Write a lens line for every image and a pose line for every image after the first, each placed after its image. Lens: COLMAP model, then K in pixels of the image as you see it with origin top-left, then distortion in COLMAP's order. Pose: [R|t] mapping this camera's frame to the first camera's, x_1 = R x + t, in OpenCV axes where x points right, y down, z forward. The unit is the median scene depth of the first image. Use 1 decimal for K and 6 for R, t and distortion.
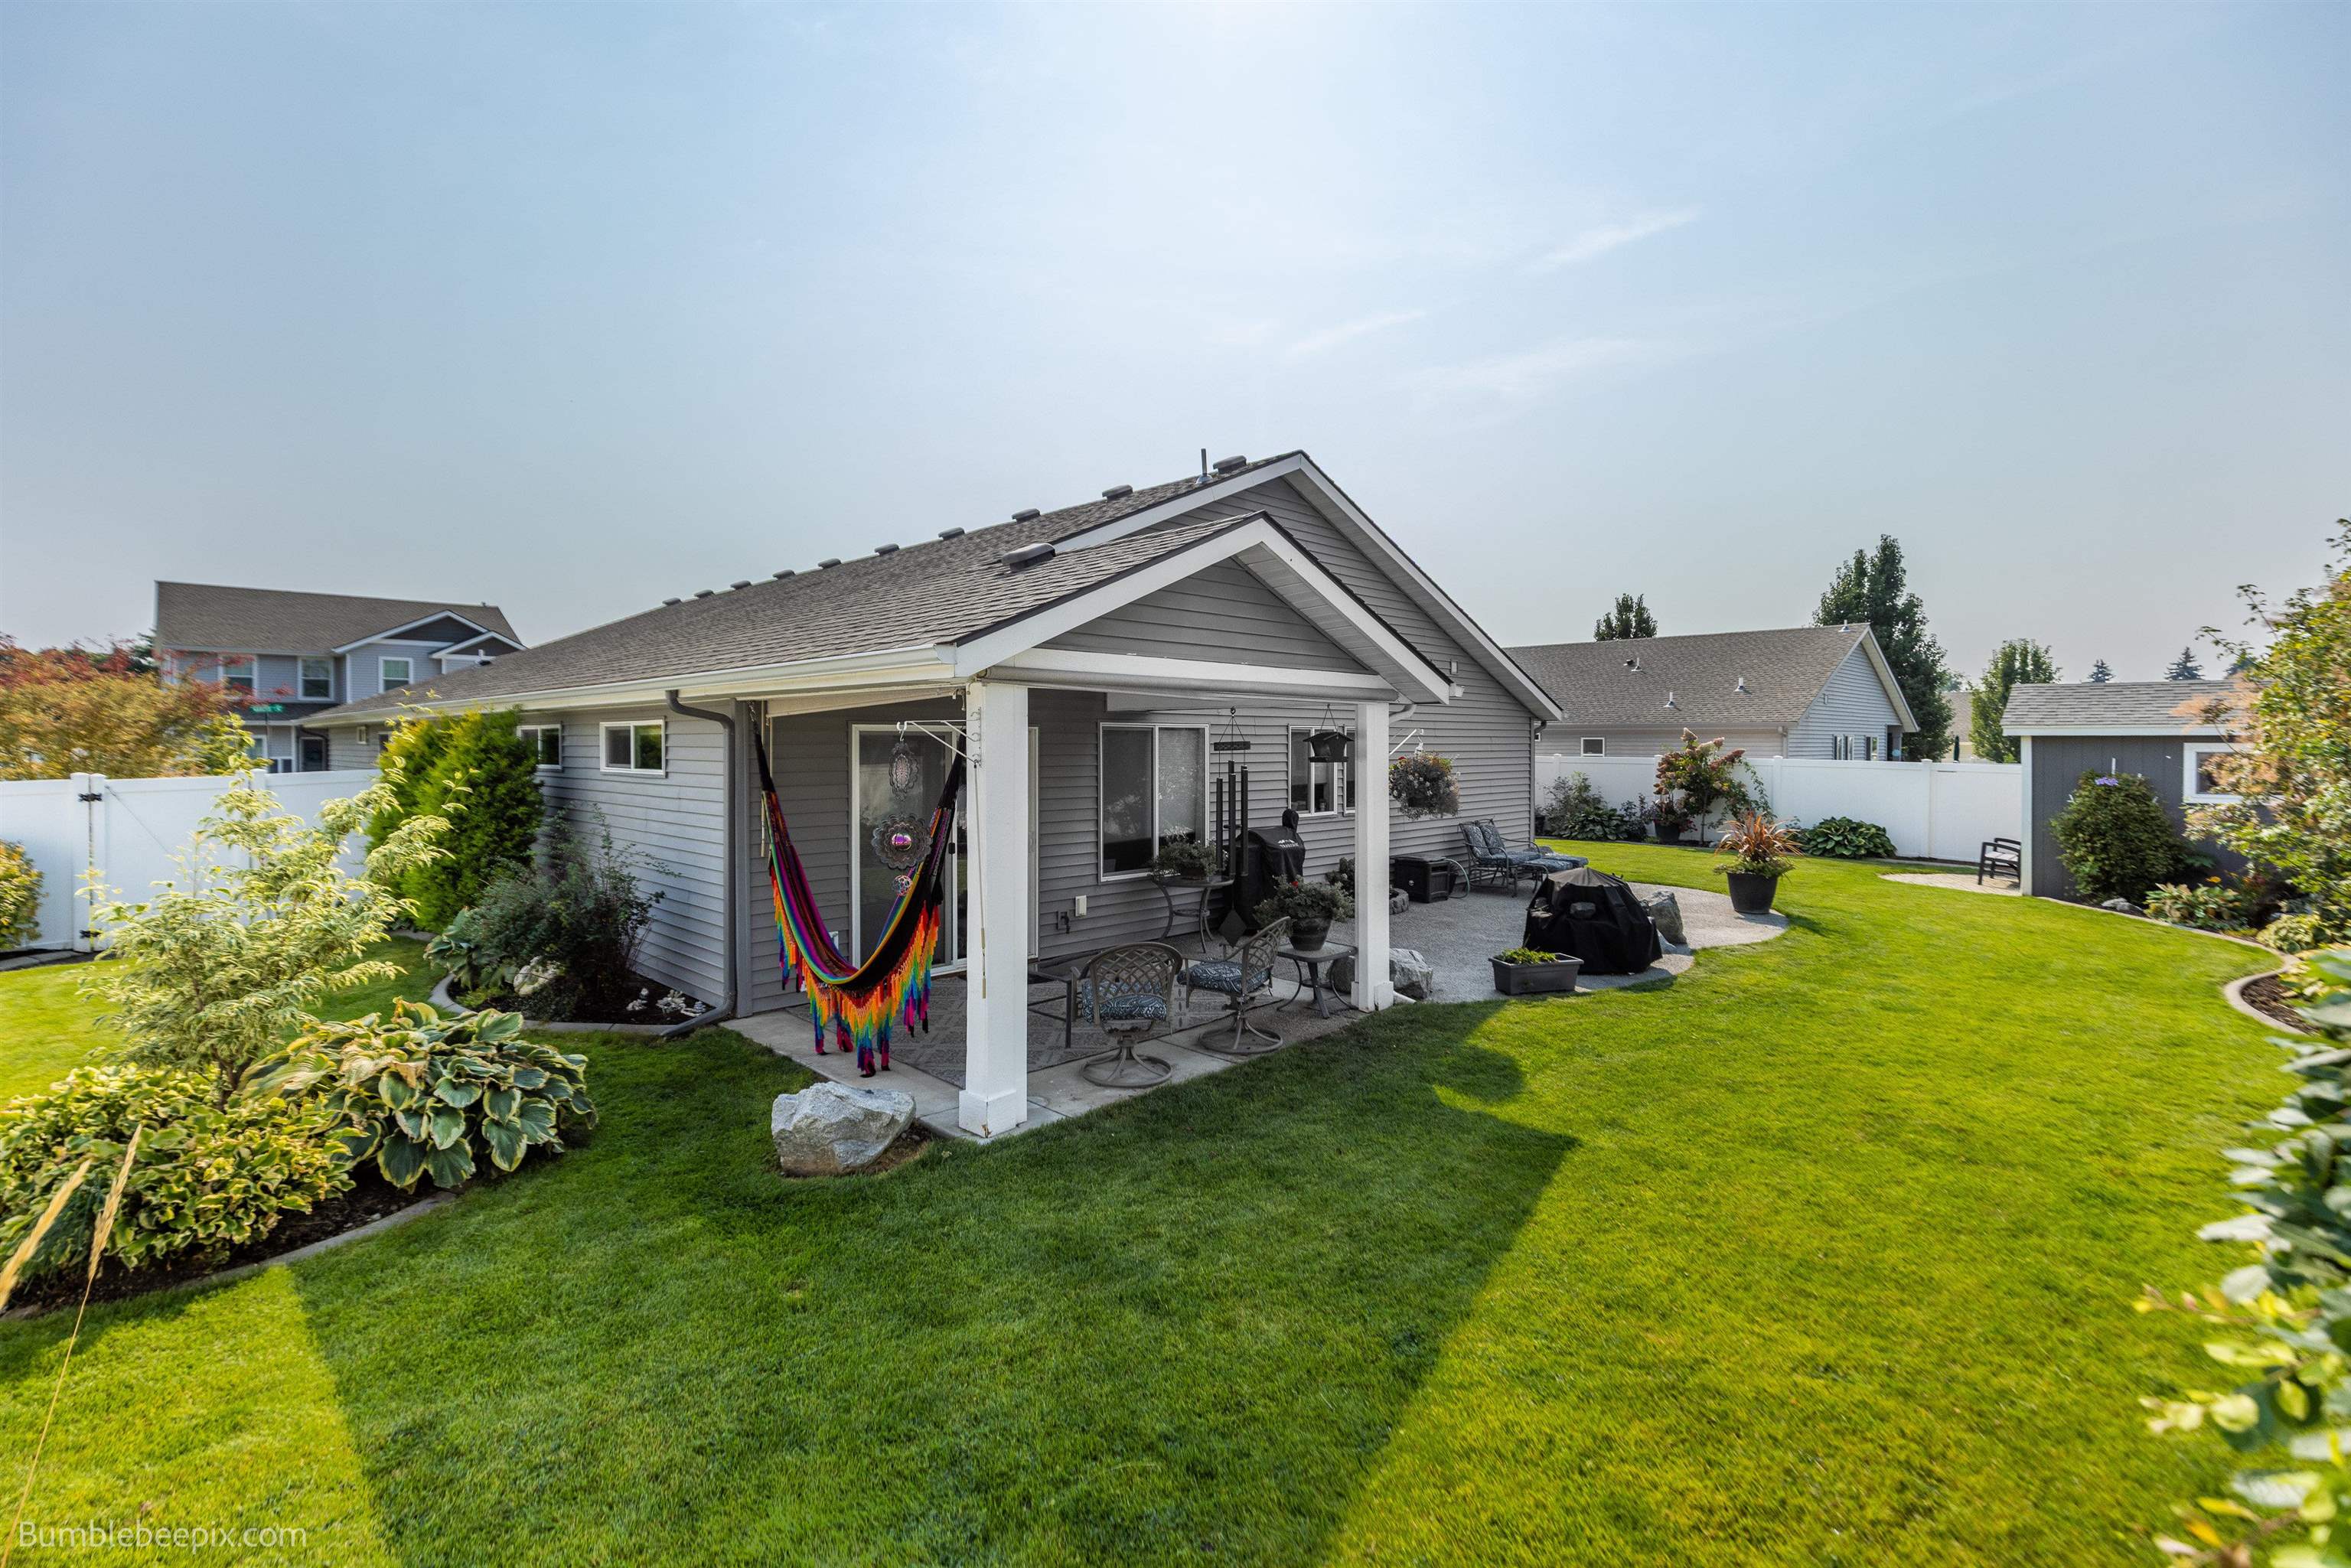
lens RADIAL K [[1057.8, 0, 1172.0], [0, 1057.8, 747.4], [0, 0, 1]] dist [0.003459, -0.000137]
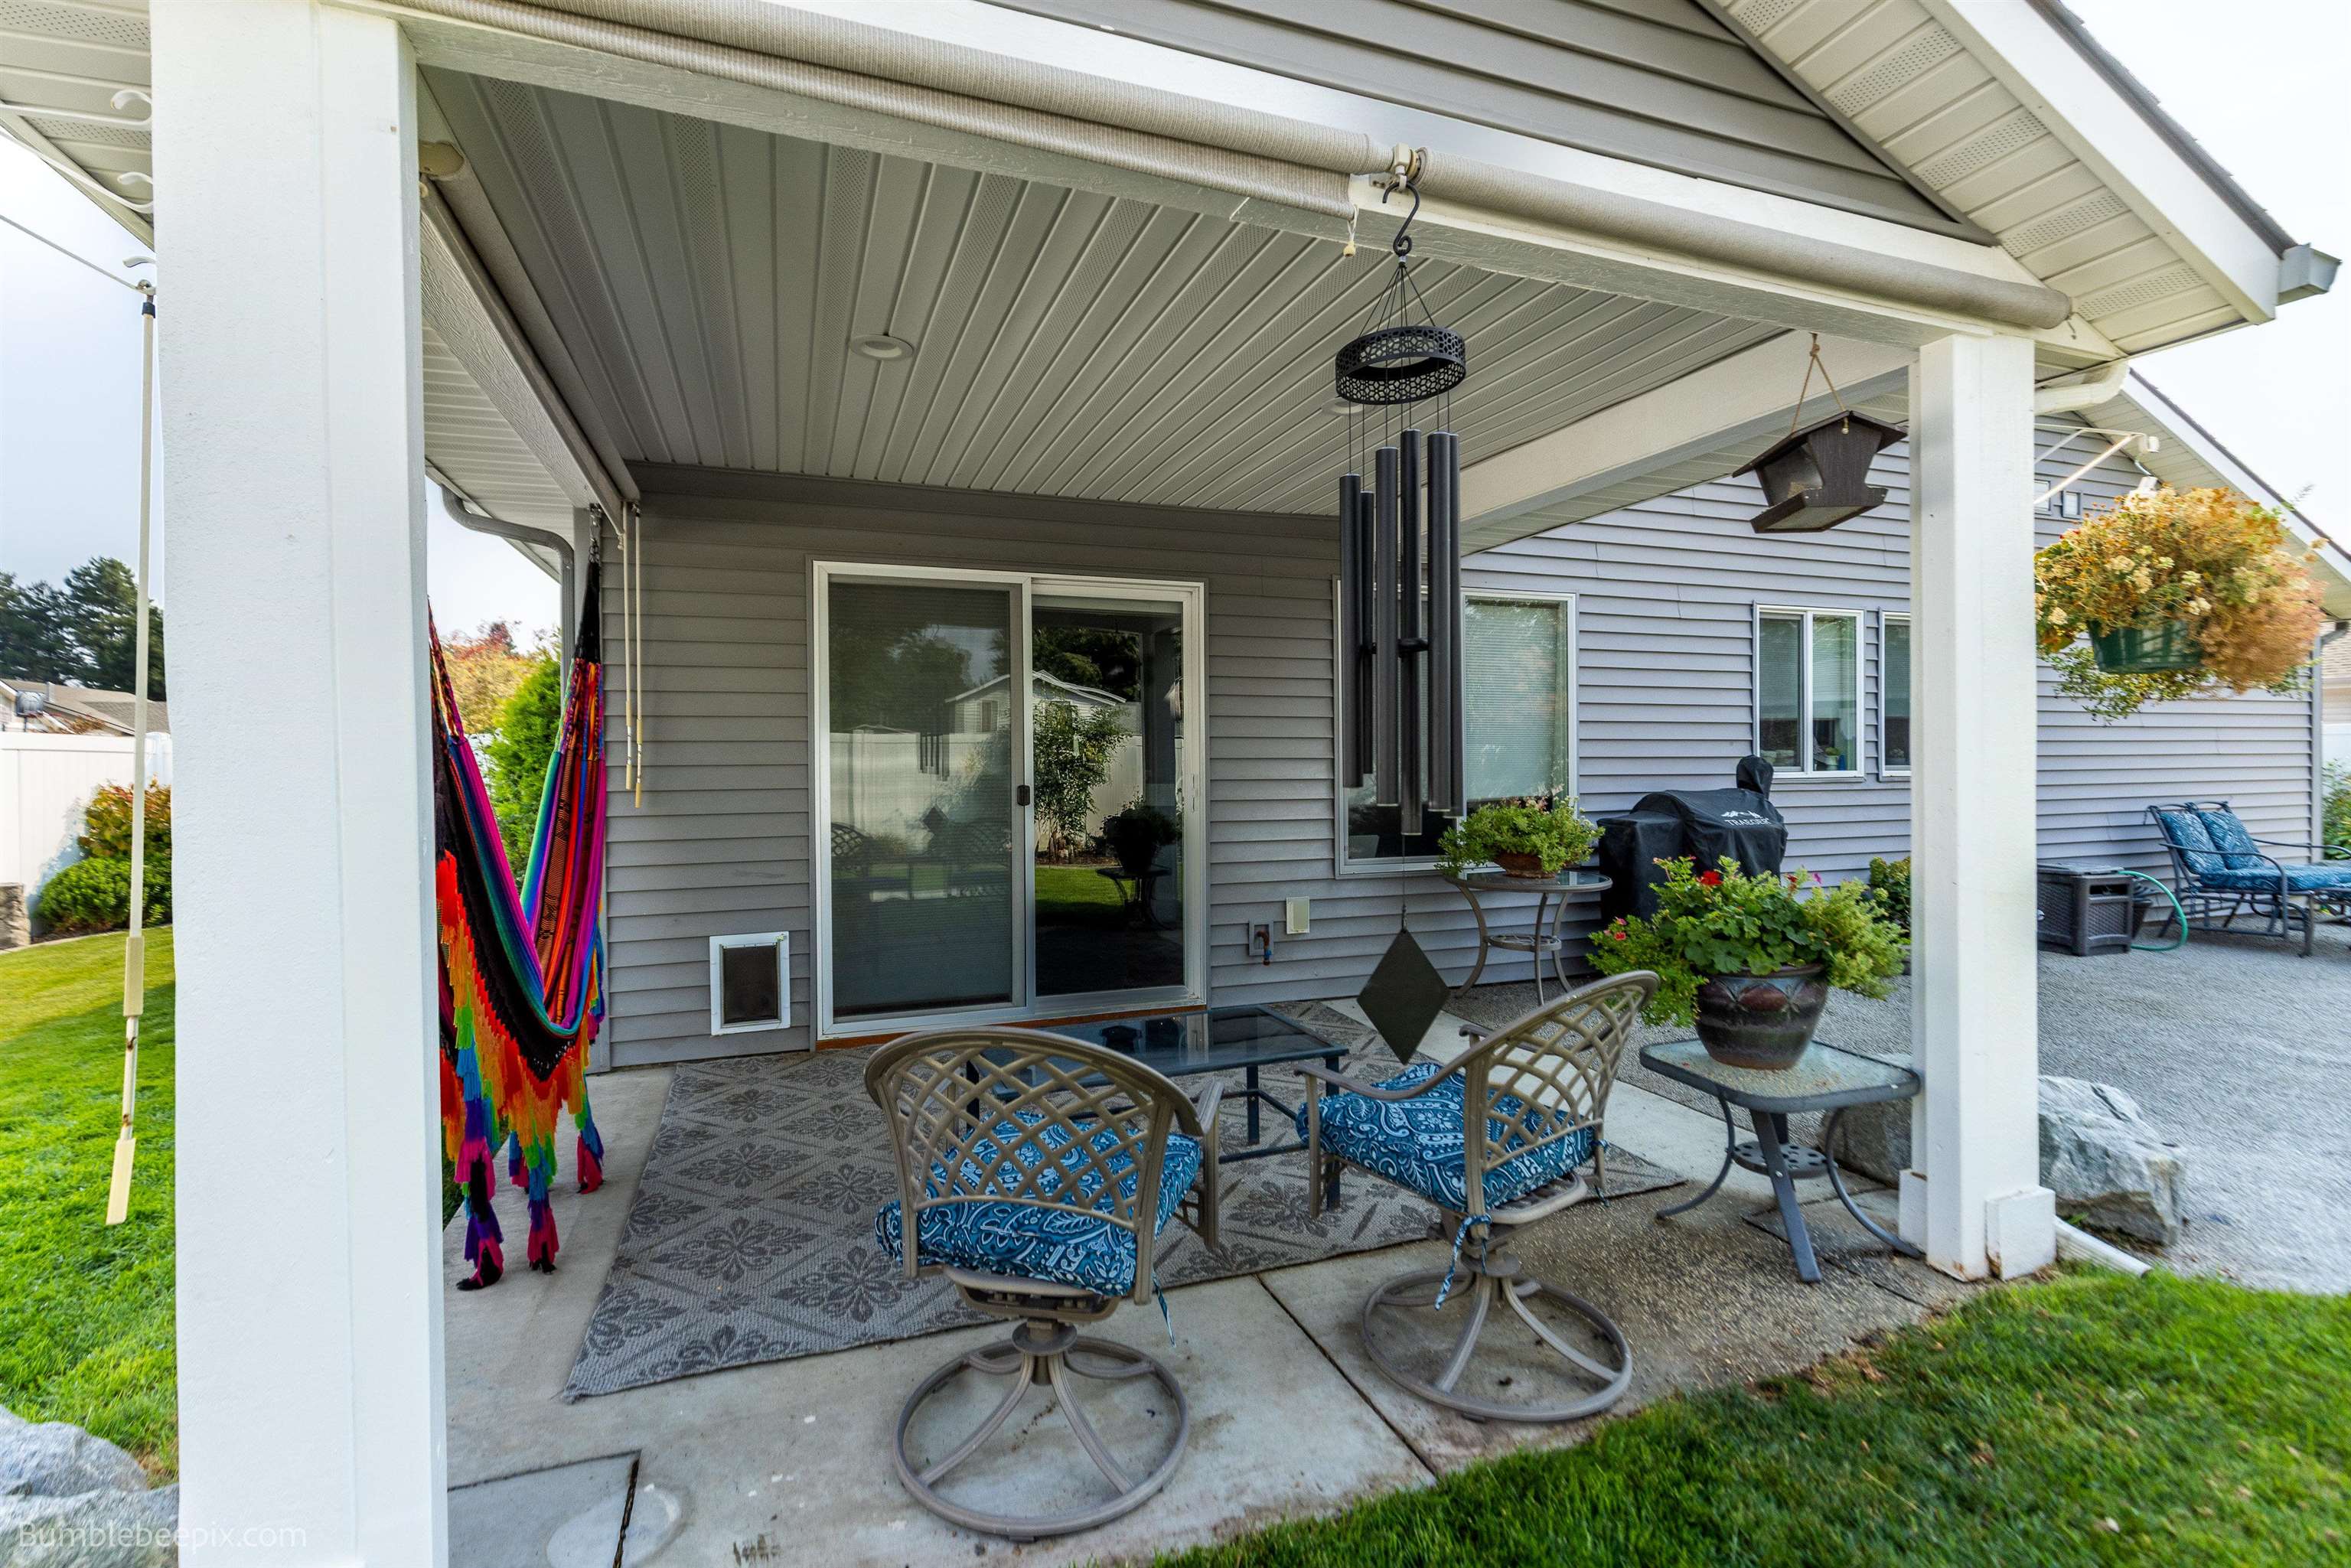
lens RADIAL K [[1057.8, 0, 1157.6], [0, 1057.8, 762.7], [0, 0, 1]] dist [0.003459, -0.000137]
pose [[0.904569, -0.005972, -0.426285, 0.063840], [0.005409, 0.999982, -0.002532, 0.056927], [0.426293, -0.000015, 0.904585, 0.377931]]
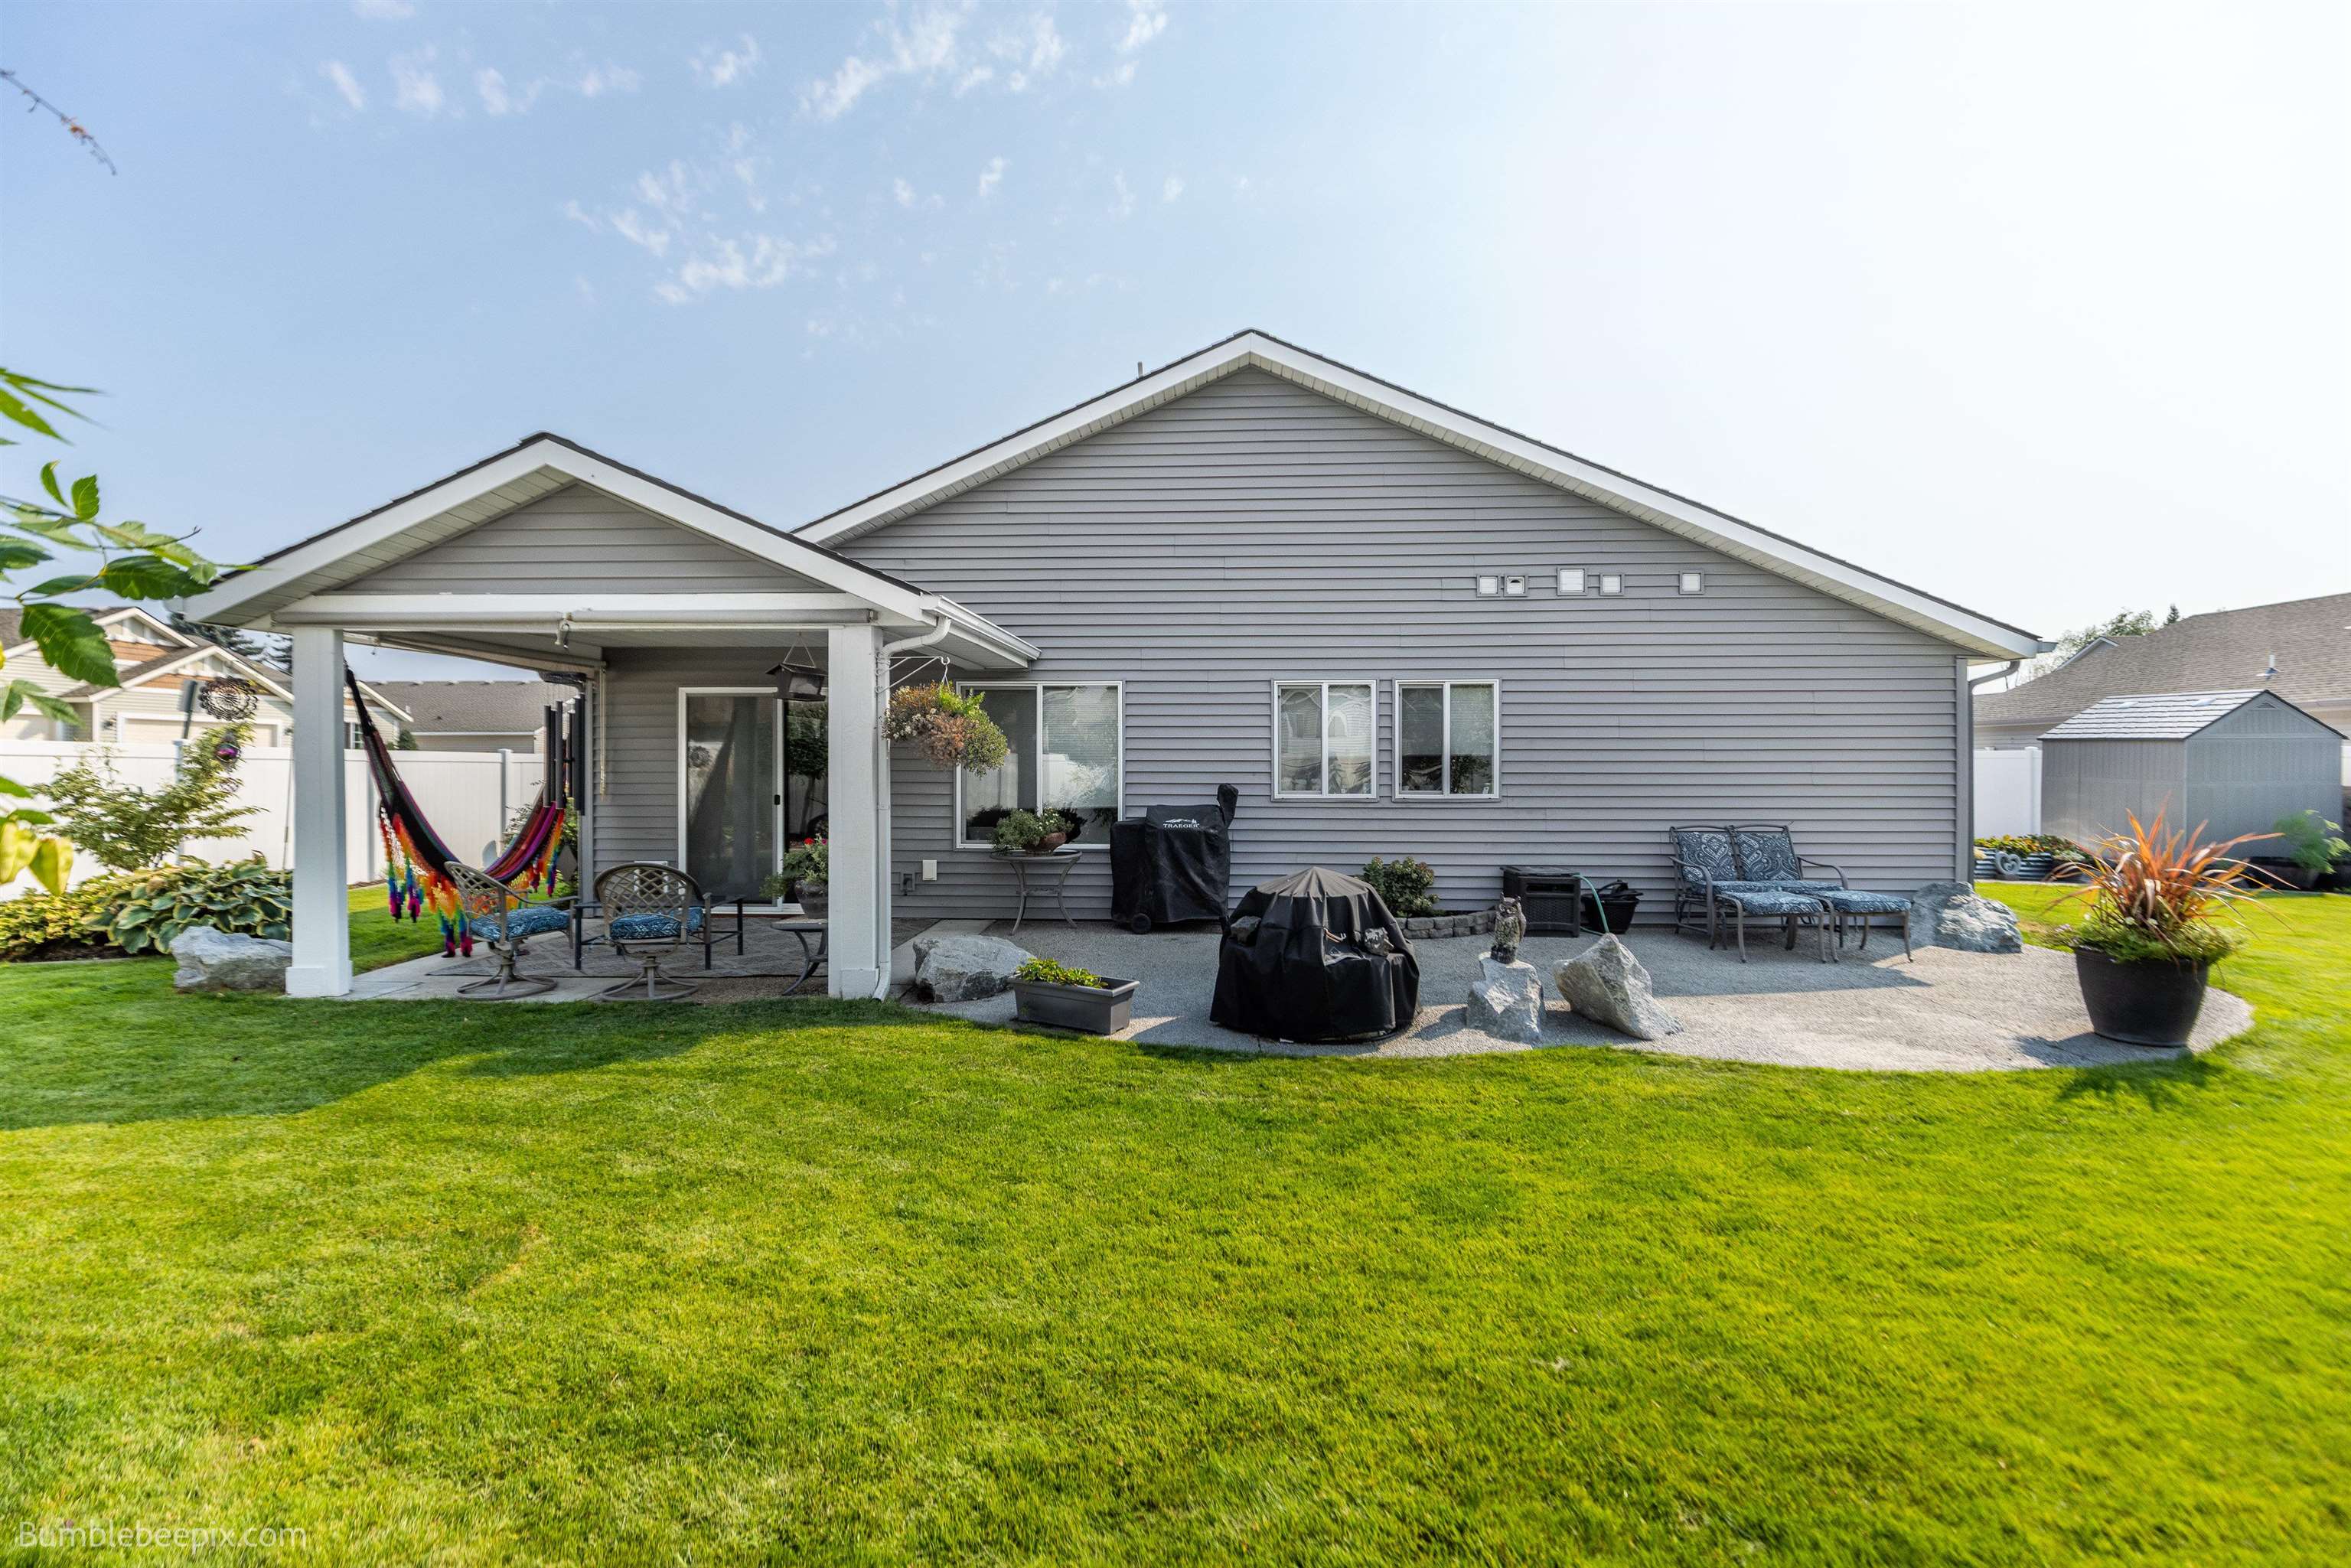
lens RADIAL K [[1057.8, 0, 1182.8], [0, 1057.8, 766.3], [0, 0, 1]] dist [0.003459, -0.000137]
pose [[0.664795, -0.002763, -0.747021, 0.635780], [-0.004054, 0.999965, -0.007306, 0.047658], [0.747015, 0.007886, 0.664761, 0.415502]]
